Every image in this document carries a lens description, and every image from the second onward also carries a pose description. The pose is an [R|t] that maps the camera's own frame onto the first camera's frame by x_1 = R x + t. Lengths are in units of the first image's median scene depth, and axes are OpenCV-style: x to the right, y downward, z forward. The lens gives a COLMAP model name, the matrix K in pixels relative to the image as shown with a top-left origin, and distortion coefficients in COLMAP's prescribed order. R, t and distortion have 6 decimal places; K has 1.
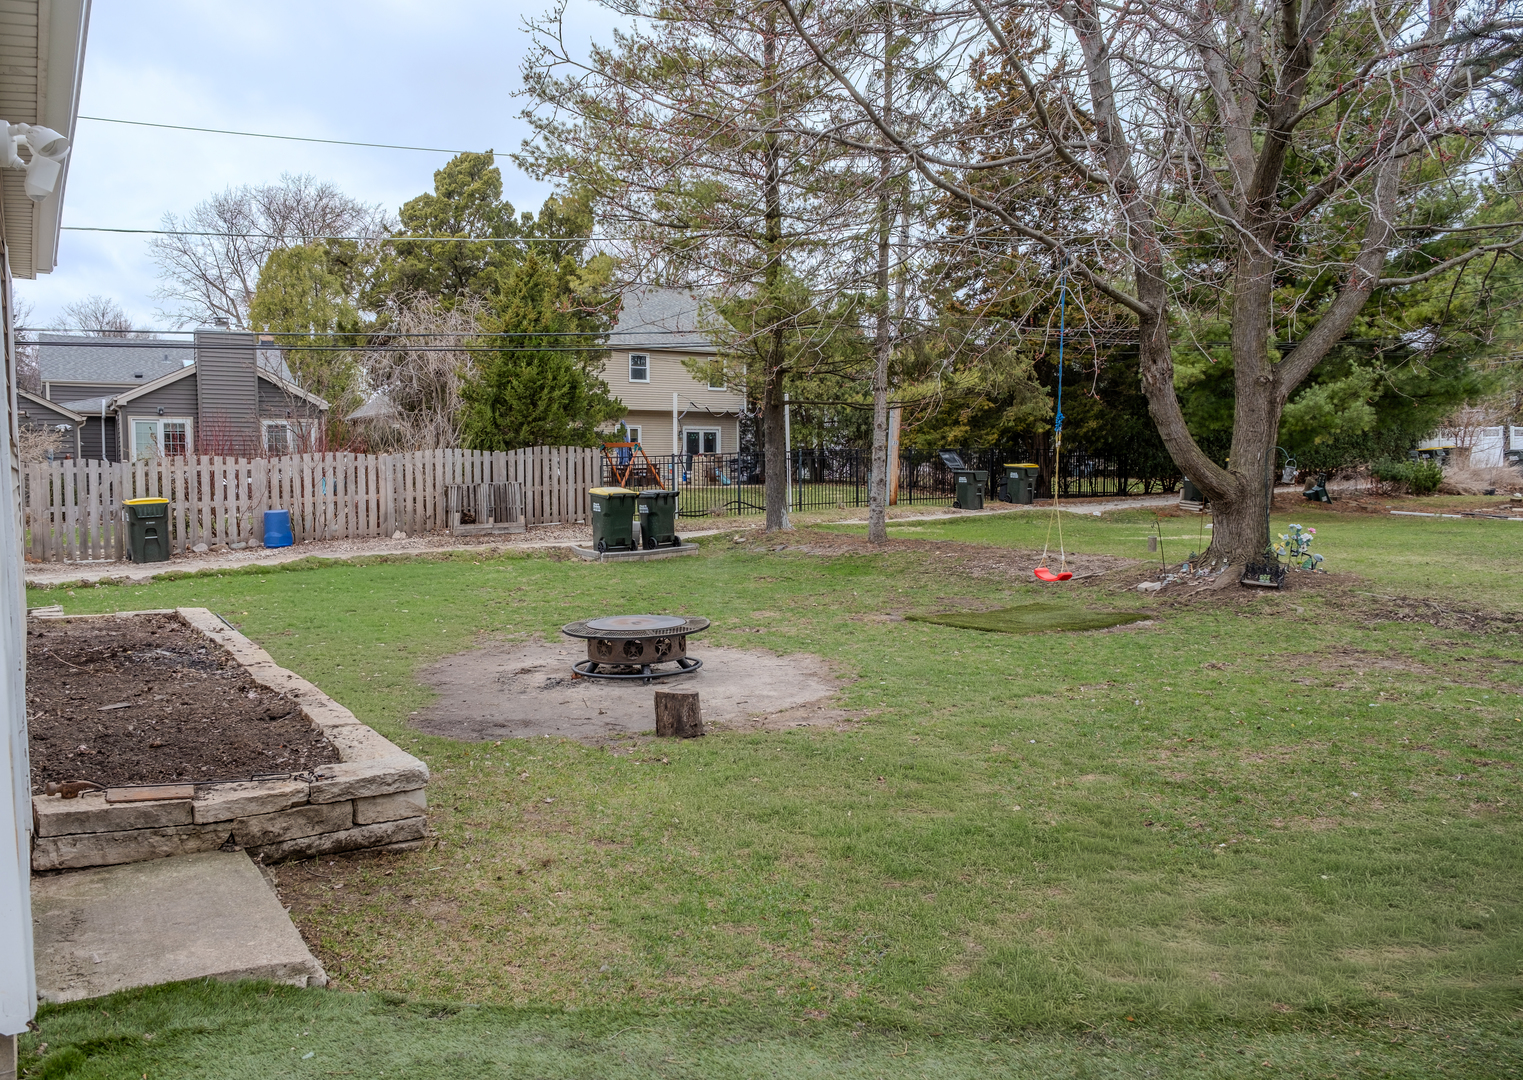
lens RADIAL K [[1096.5, 0, 722.6], [0, 1096.5, 527.7], [0, 0, 1]] dist [-0.003863, 0.001750]
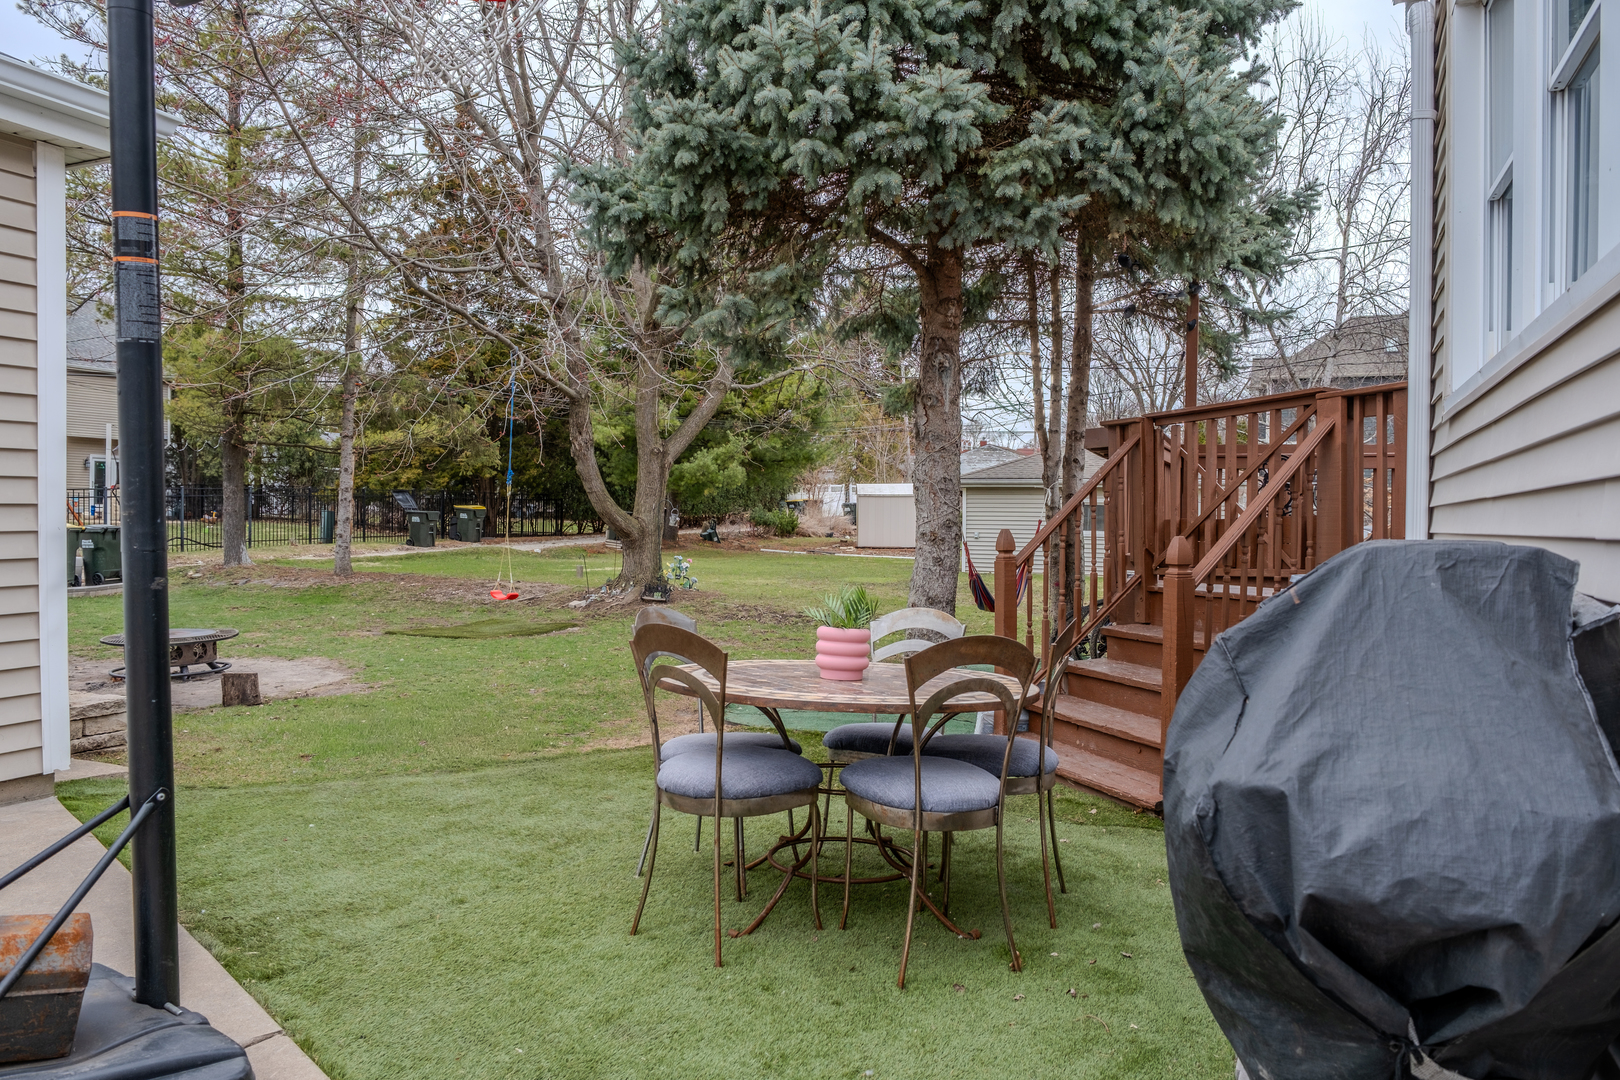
lens RADIAL K [[1092.3, 0, 809.3], [0, 1092.3, 531.5], [0, 0, 1]] dist [-0.016449, -0.002773]
pose [[0.839573, 0.010286, 0.543150, -0.048619], [0.007625, 0.999499, -0.030716, 0.005464], [-0.543194, 0.029930, 0.839074, -0.138267]]
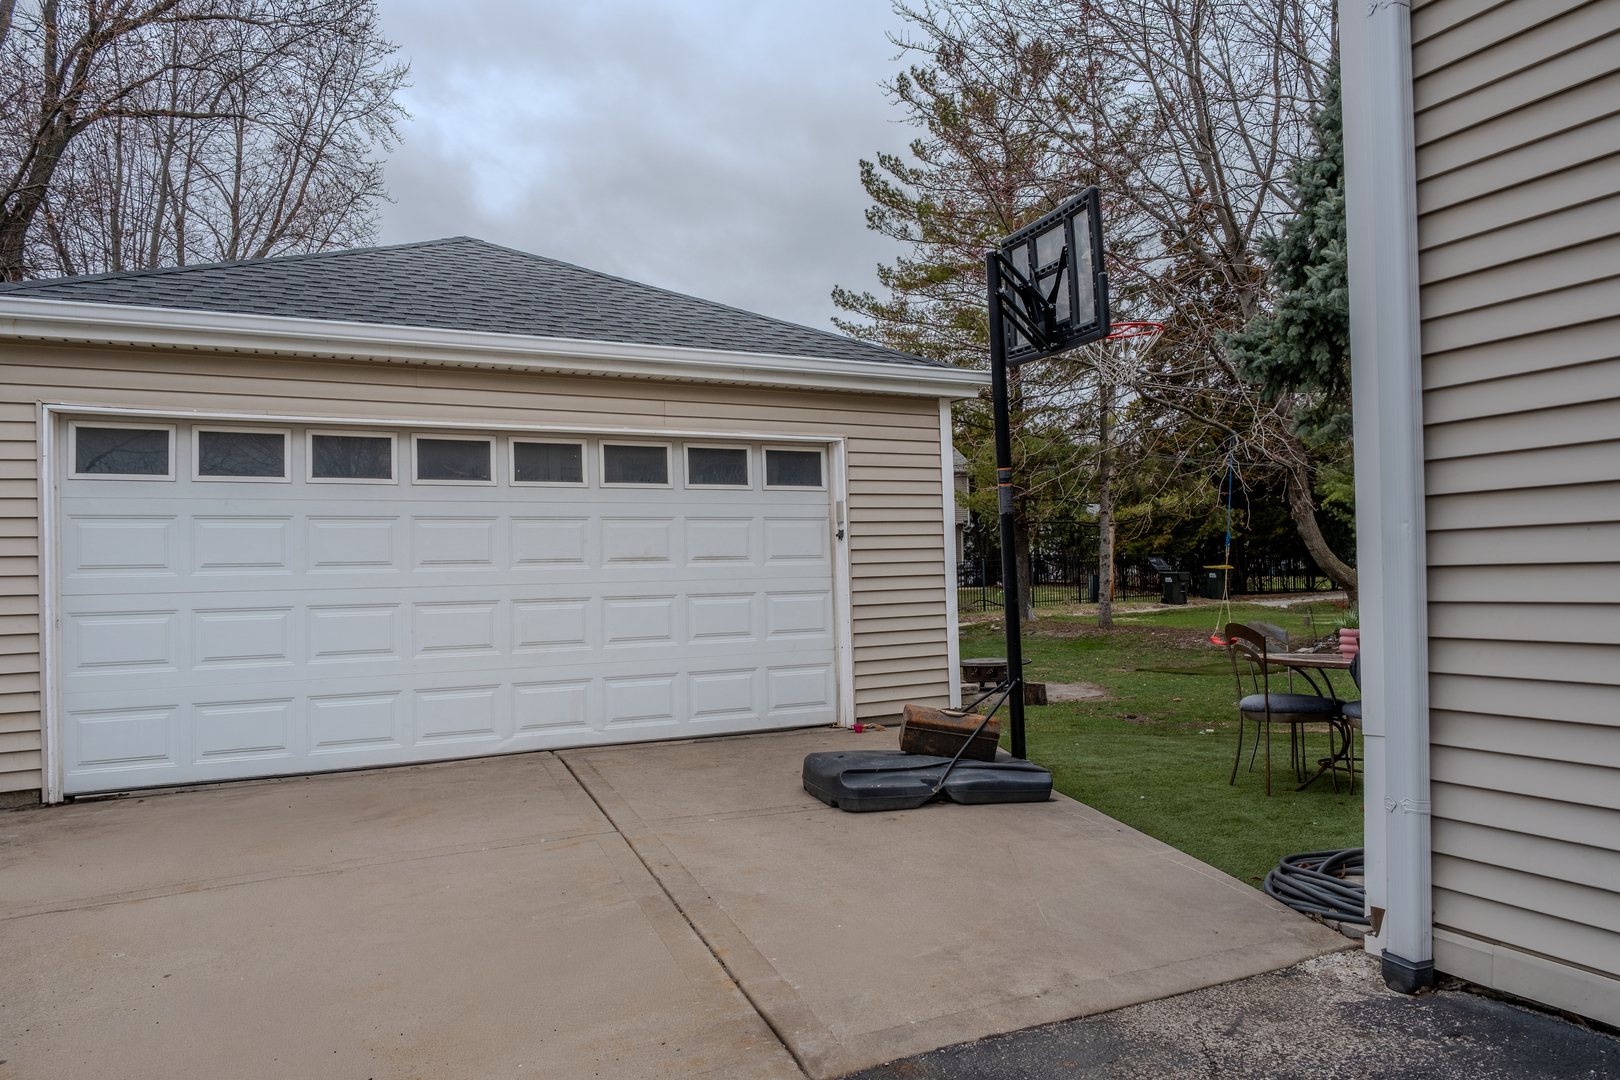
lens RADIAL K [[1092.3, 0, 810.1], [0, 1092.3, 538.9], [0, 0, 1]] dist [-0.016449, -0.002773]
pose [[0.994920, -0.019095, -0.098837, -0.067364], [0.010528, 0.996198, -0.086481, 0.013891], [0.100112, 0.085001, 0.991339, -0.290823]]
